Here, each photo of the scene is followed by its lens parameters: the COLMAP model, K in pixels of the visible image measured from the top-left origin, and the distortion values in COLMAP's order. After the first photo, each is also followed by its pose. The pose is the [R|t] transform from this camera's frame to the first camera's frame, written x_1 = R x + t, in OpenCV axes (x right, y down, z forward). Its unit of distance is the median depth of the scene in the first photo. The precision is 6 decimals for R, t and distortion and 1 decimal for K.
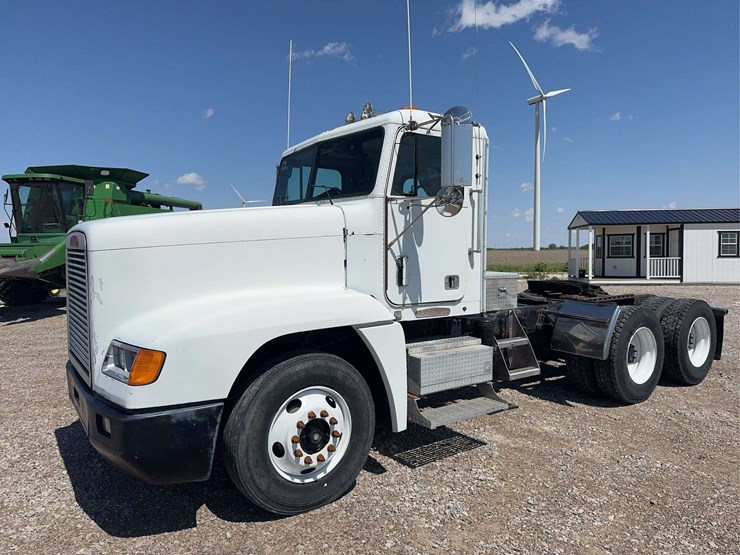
lens RADIAL K [[519.8, 0, 371.9], [0, 519.8, 265.1], [0, 0, 1]] dist [0.061594, -0.065658]
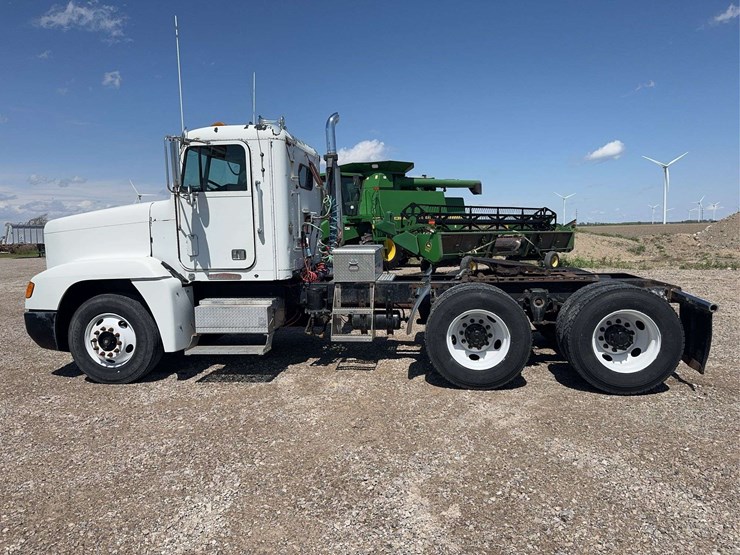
lens RADIAL K [[519.8, 0, 369.6], [0, 519.8, 282.0], [0, 0, 1]] dist [0.061594, -0.065658]
pose [[0.728440, 0.056797, -0.682751, 1.370025], [-0.001260, 0.996667, 0.081567, -0.005967], [0.685109, -0.058556, 0.726084, 0.286574]]
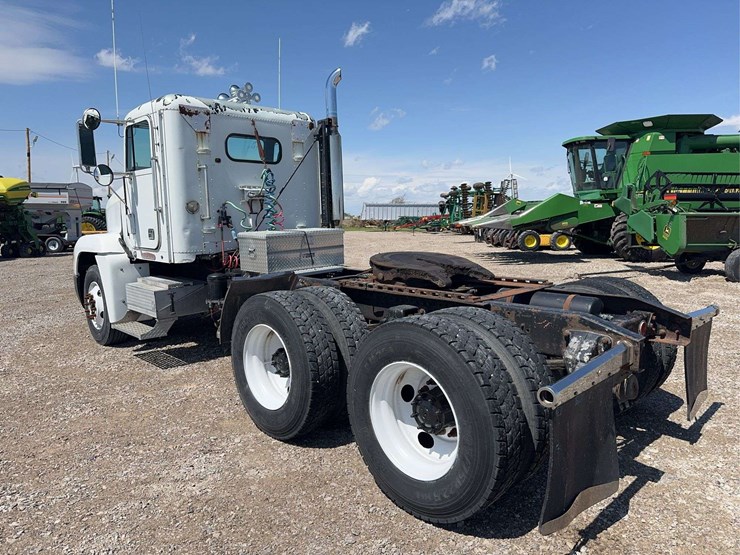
lens RADIAL K [[519.8, 0, 362.5], [0, 519.8, 289.5], [0, 0, 1]] dist [0.061594, -0.065658]
pose [[0.129892, 0.144016, -0.981013, 1.594176], [-0.015620, 0.989570, 0.143204, -0.027260], [0.991405, -0.003278, 0.130787, 1.427751]]
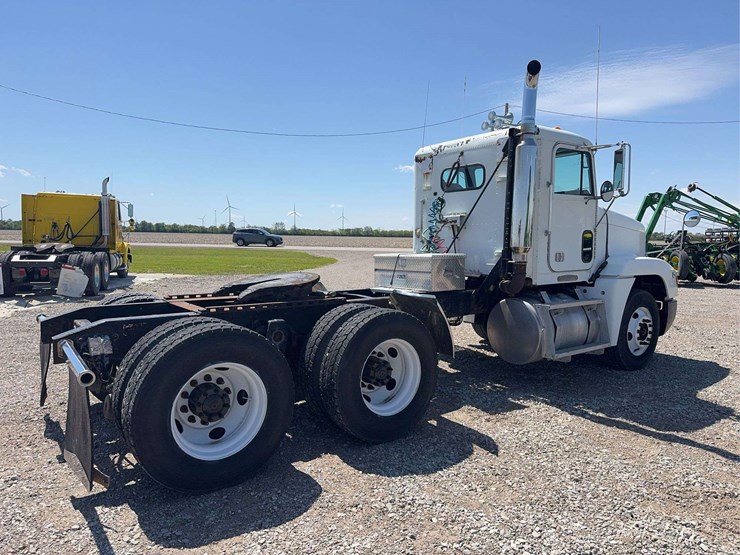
lens RADIAL K [[519.8, 0, 371.7], [0, 519.8, 279.3], [0, 0, 1]] dist [0.061594, -0.065658]
pose [[-0.999875, -0.004989, -0.015020, 0.413205], [-0.006590, 0.994068, 0.108557, -0.066545], [0.014389, 0.108643, -0.993977, 2.830607]]
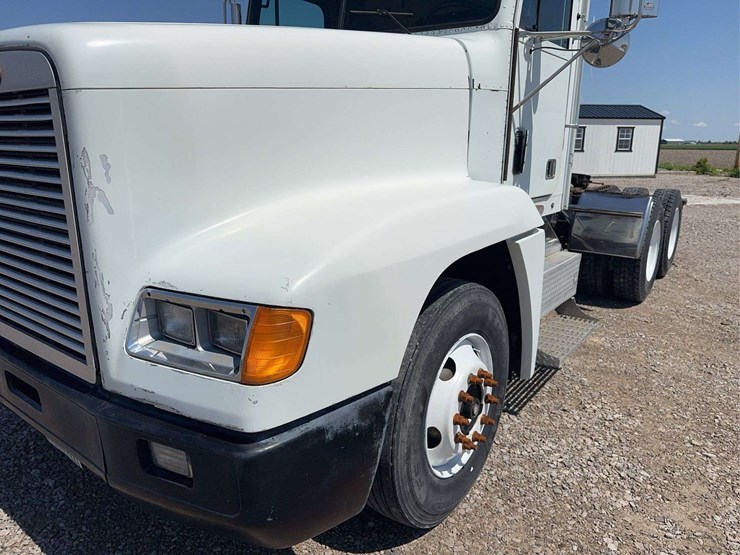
lens RADIAL K [[519.8, 0, 373.4], [0, 519.8, 281.5], [0, 0, 1]] dist [0.061594, -0.065658]
pose [[0.959350, -0.072595, 0.272724, -0.320454], [0.014278, 0.977598, 0.209994, 0.030555], [-0.281859, -0.197564, 0.938895, 0.376175]]
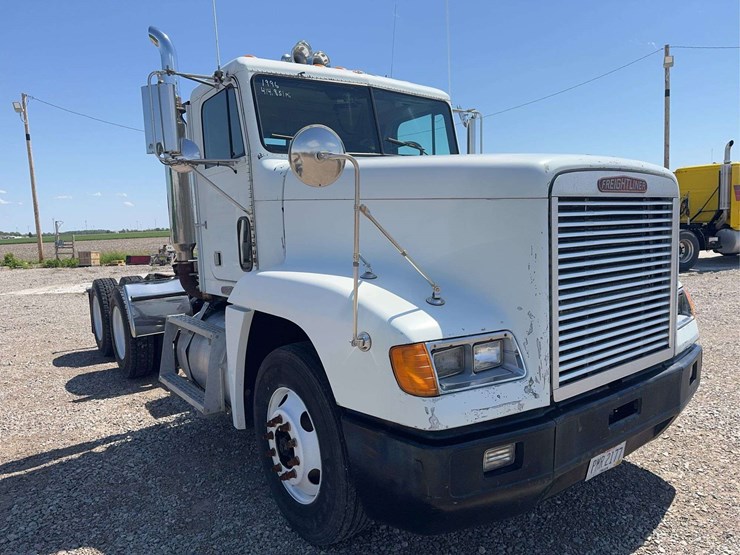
lens RADIAL K [[519.8, 0, 374.0], [0, 519.8, 267.0], [0, 0, 1]] dist [0.061594, -0.065658]
pose [[0.009049, -0.076742, 0.997010, -1.078664], [0.075860, 0.994230, 0.075839, -0.013603], [-0.997077, 0.074947, 0.014819, 1.129791]]
